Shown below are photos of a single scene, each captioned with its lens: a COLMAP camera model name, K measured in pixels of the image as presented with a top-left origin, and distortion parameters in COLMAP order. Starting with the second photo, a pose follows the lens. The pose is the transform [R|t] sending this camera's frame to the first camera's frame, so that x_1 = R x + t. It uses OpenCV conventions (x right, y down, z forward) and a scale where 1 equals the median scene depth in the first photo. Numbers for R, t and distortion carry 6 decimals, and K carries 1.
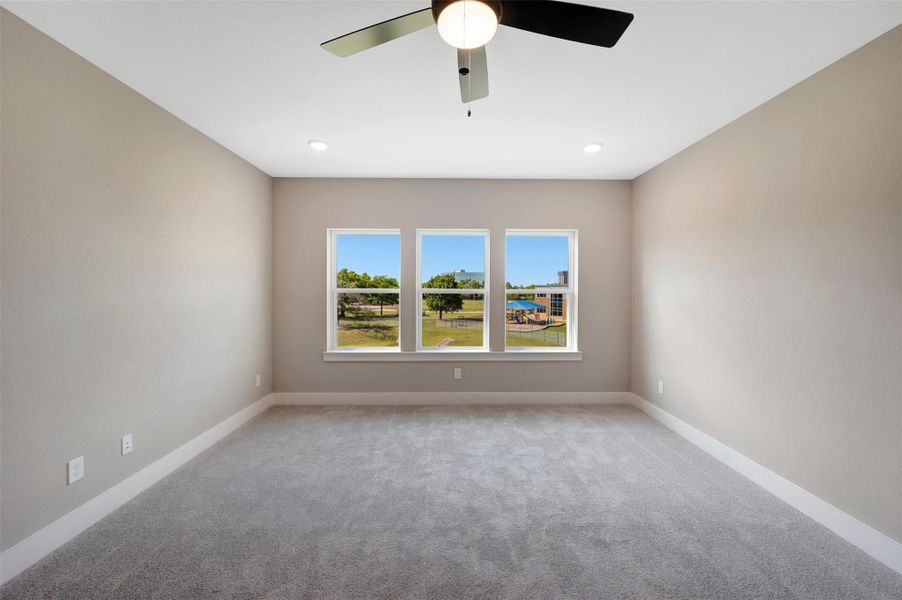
lens RADIAL K [[357.2, 0, 453.9], [0, 357.2, 294.1], [0, 0, 1]] dist [0.001361, 0.000116]
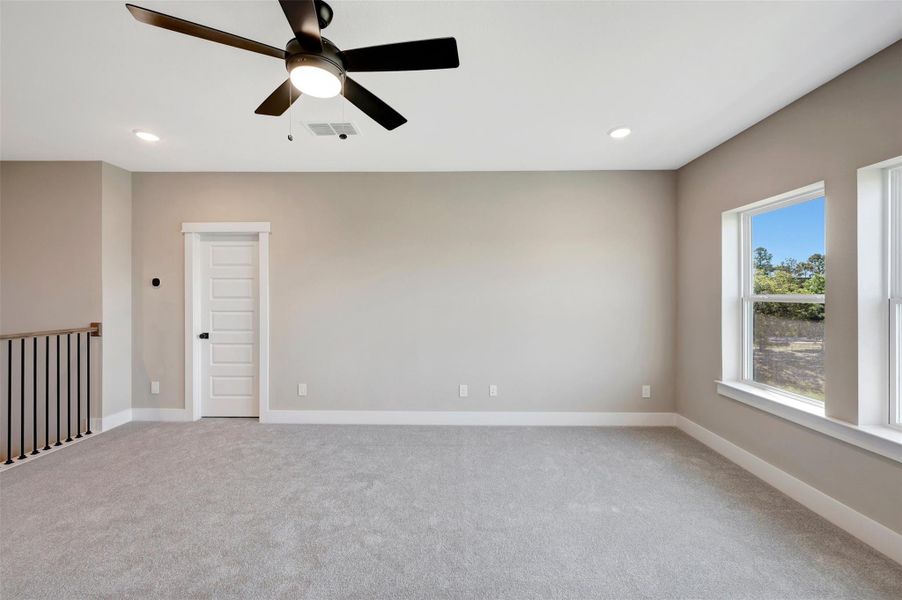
lens RADIAL K [[357.2, 0, 455.3], [0, 357.2, 300.0], [0, 0, 1]] dist [0.001361, 0.000116]
pose [[-0.030730, 0.007975, -0.999496, 0.384775], [-0.017399, 0.999812, 0.008513, -0.002227], [0.999376, 0.017652, -0.030585, 0.471293]]
